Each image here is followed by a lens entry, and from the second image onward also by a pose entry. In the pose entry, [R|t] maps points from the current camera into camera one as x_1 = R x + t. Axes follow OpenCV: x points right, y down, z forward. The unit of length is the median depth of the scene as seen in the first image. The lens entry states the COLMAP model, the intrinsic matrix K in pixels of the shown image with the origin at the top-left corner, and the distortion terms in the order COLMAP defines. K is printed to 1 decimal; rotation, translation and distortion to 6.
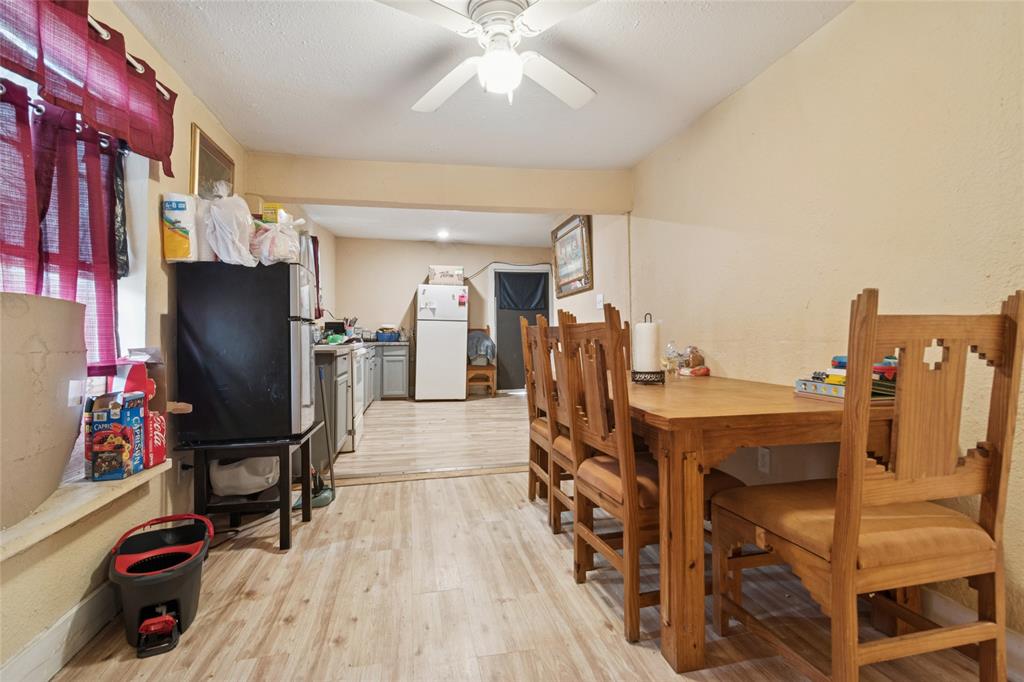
lens RADIAL K [[492.3, 0, 514.2], [0, 492.3, 335.6], [0, 0, 1]] dist [0.000493, 0.000541]
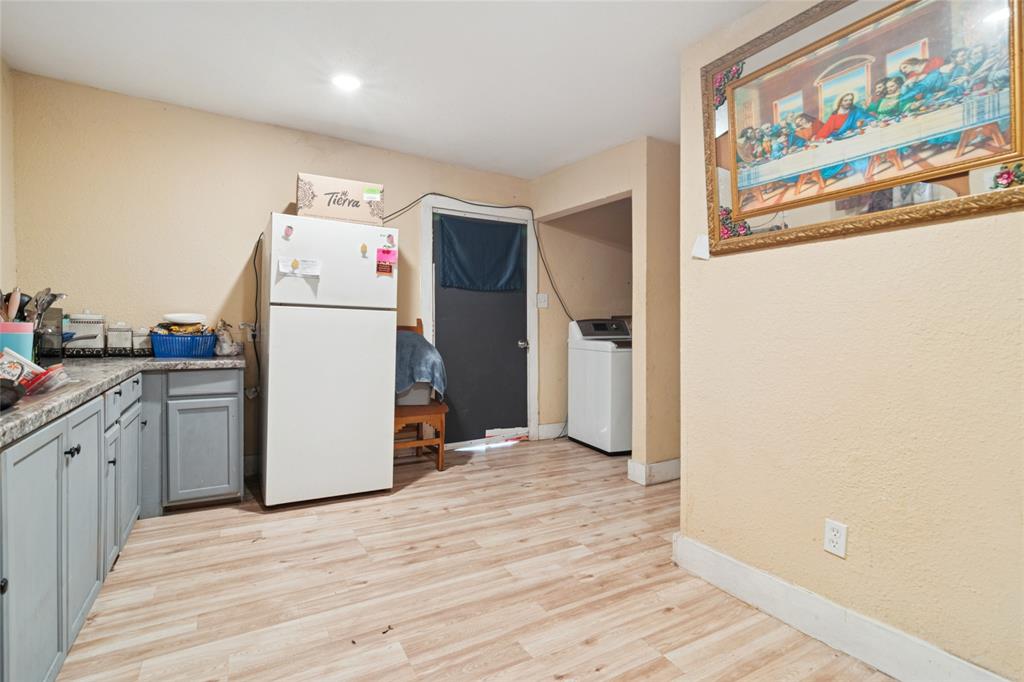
lens RADIAL K [[492.3, 0, 514.2], [0, 492.3, 335.6], [0, 0, 1]] dist [0.000493, 0.000541]
pose [[0.948703, 0.005471, 0.316123, -0.133761], [-0.010978, 0.999817, 0.015643, -0.014661], [-0.315979, -0.018311, 0.948589, 0.557795]]
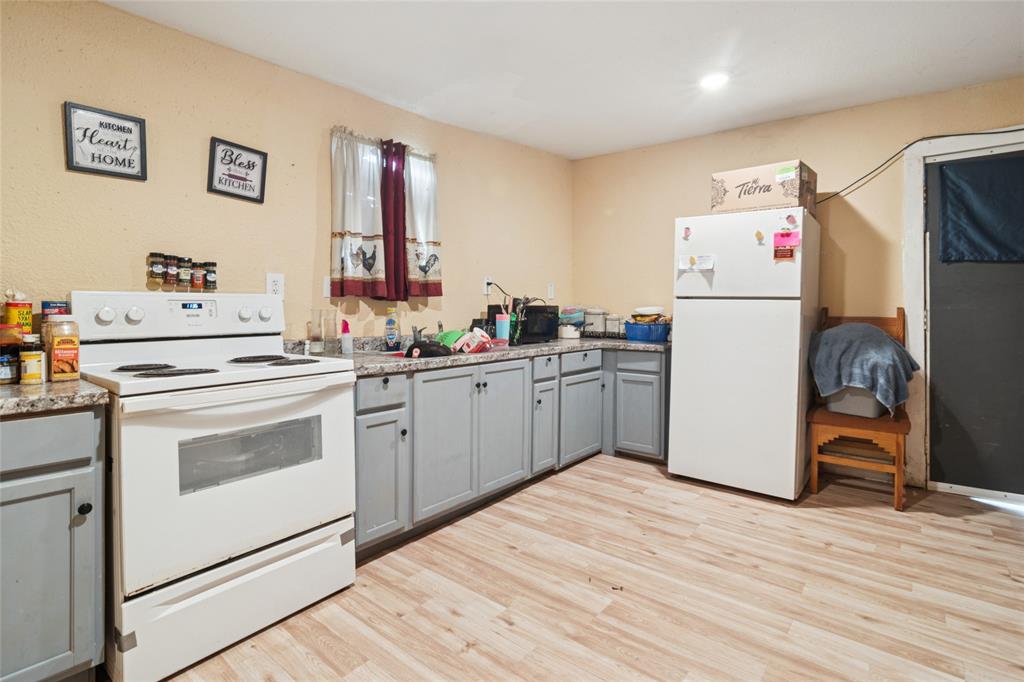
lens RADIAL K [[497.7, 0, 512.3], [0, 497.7, 315.4], [0, 0, 1]] dist [0.000914, 0.000372]
pose [[0.638409, 0.009957, -0.769633, 0.059157], [-0.008435, 0.999947, 0.005939, -0.016796], [0.769651, 0.002701, 0.638459, 0.585144]]
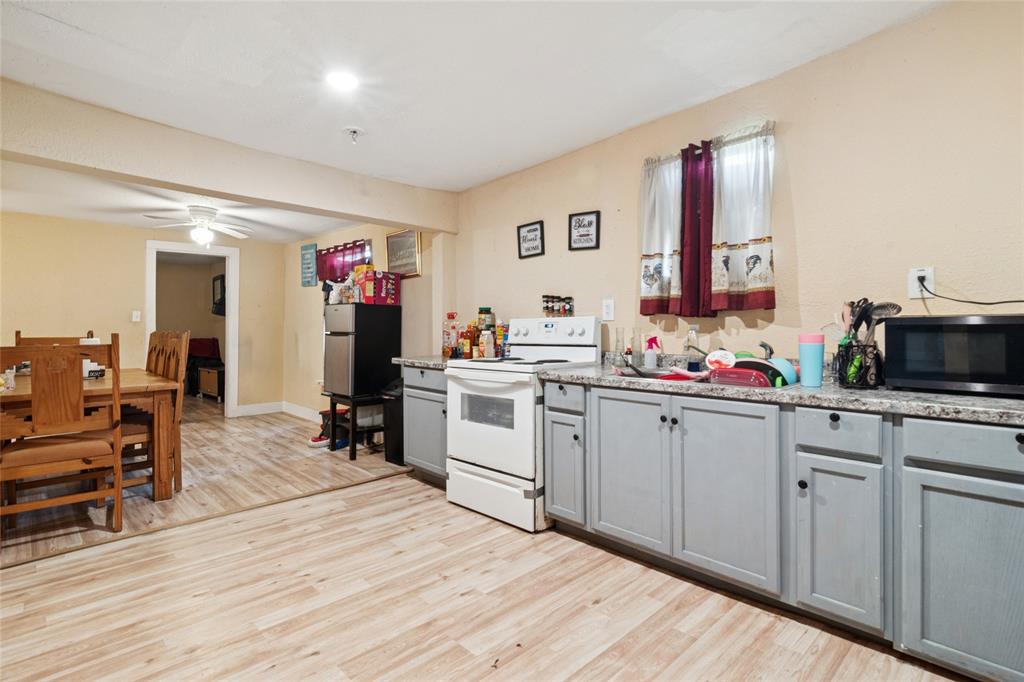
lens RADIAL K [[500.3, 0, 512.0], [0, 500.3, 325.0], [0, 0, 1]] dist [0.000782, 0.000199]
pose [[-0.842235, 0.005673, -0.539081, 0.003028], [0.004446, 0.999984, 0.003577, -0.021543], [0.539092, 0.000616, -0.842247, 1.007801]]
